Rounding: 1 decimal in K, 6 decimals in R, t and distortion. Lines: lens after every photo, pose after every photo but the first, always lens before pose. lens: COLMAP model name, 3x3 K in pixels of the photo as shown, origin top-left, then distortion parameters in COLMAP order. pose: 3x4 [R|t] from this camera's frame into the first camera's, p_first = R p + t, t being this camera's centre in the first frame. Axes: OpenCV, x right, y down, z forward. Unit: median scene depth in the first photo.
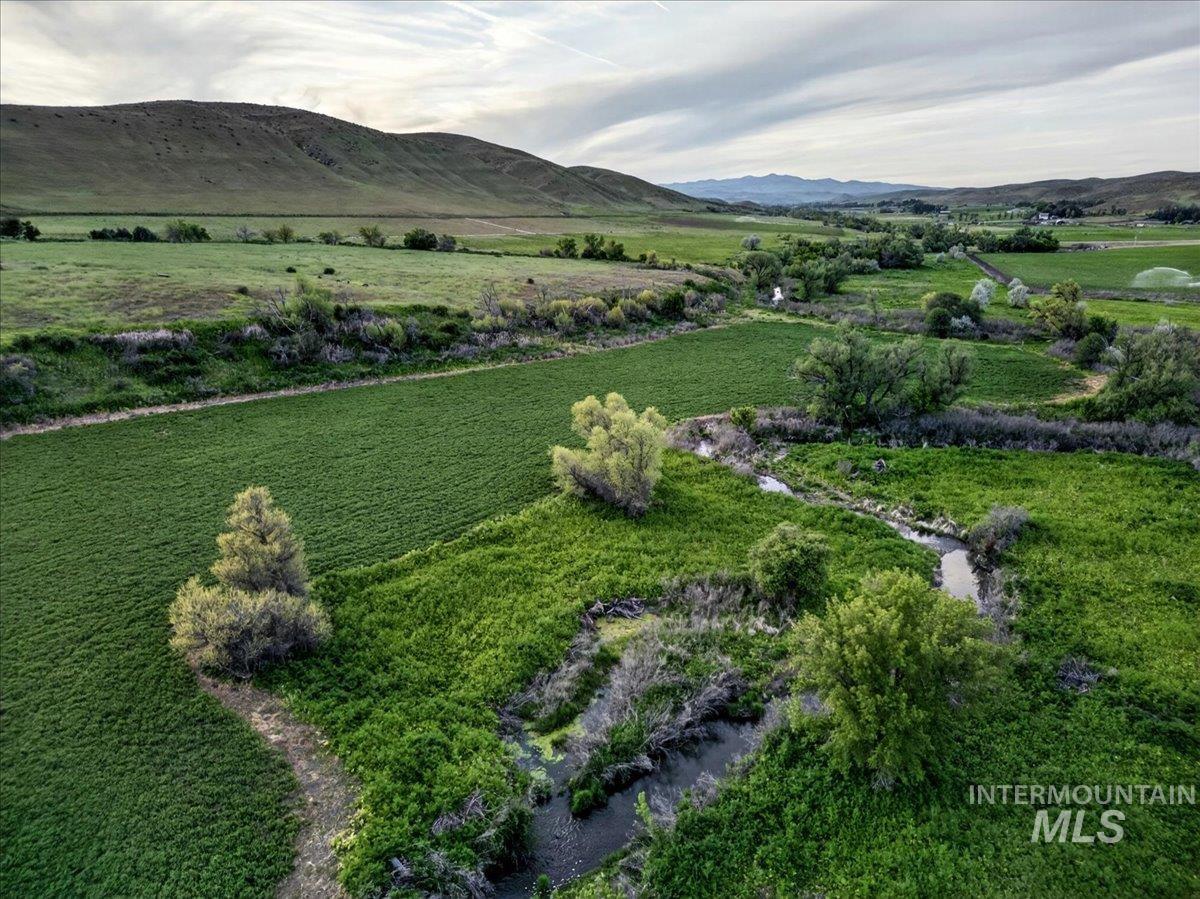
lens RADIAL K [[870.6, 0, 600.9], [0, 870.6, 451.6], [0, 0, 1]] dist [0.049118, -0.005938]
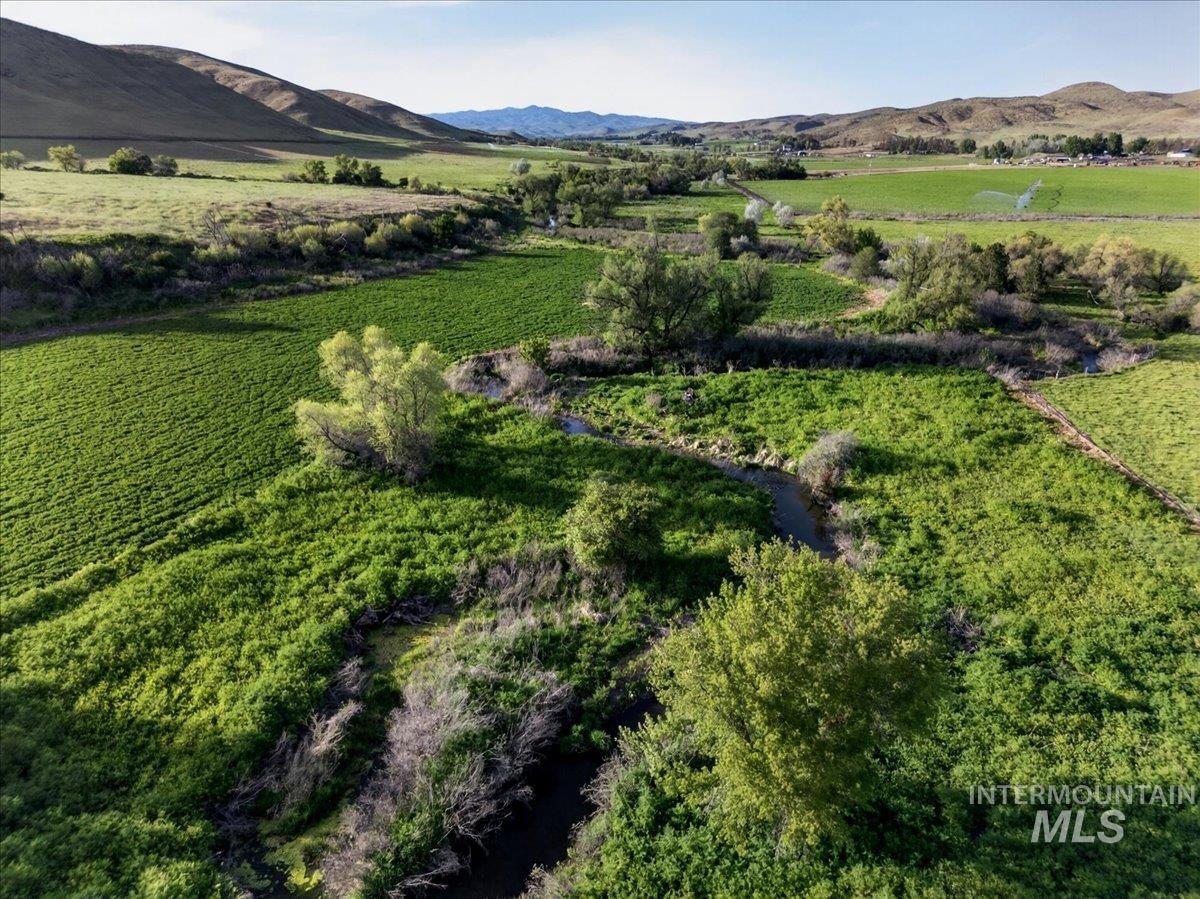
lens RADIAL K [[864.3, 0, 599.5], [0, 864.3, 453.2], [0, 0, 1]] dist [0.063621, -0.022172]
pose [[0.967588, -0.085831, 0.237499, 0.012939], [0.068671, 0.994457, 0.079623, -0.002164], [-0.243017, -0.060733, 0.968119, 0.147287]]
